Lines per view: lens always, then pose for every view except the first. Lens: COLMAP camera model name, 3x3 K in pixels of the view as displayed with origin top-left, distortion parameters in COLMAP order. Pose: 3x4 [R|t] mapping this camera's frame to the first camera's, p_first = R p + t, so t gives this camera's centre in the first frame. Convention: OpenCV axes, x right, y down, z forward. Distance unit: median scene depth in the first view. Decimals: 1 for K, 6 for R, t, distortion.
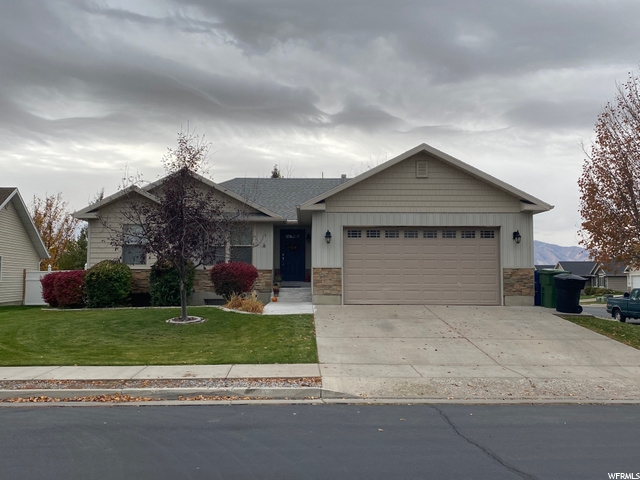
lens RADIAL K [[635.3, 0, 319.9], [0, 635.3, 239.8], [0, 0, 1]] dist [0.048733, 0.000000]
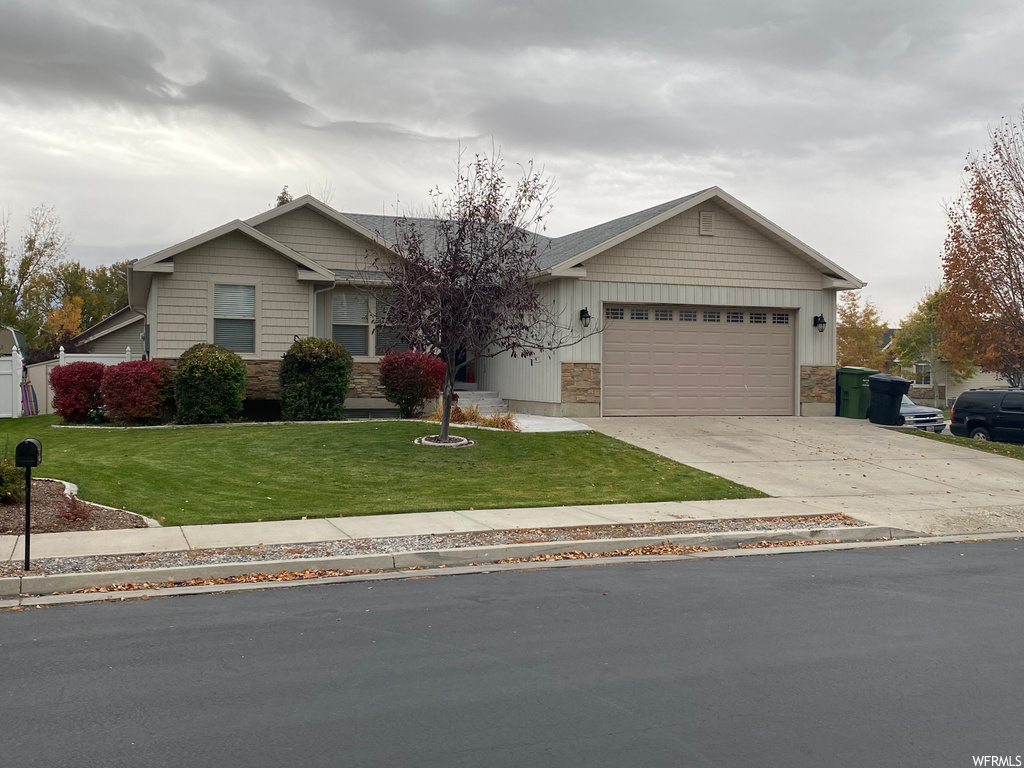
lens RADIAL K [[1016.5, 0, 511.1], [0, 1016.5, 409.0], [0, 0, 1]] dist [0.048733, 0.000000]
pose [[0.945578, -0.004259, 0.325368, -0.409699], [-0.027629, 0.995253, 0.093322, -0.006294], [-0.324221, -0.097232, 0.940971, -0.005659]]
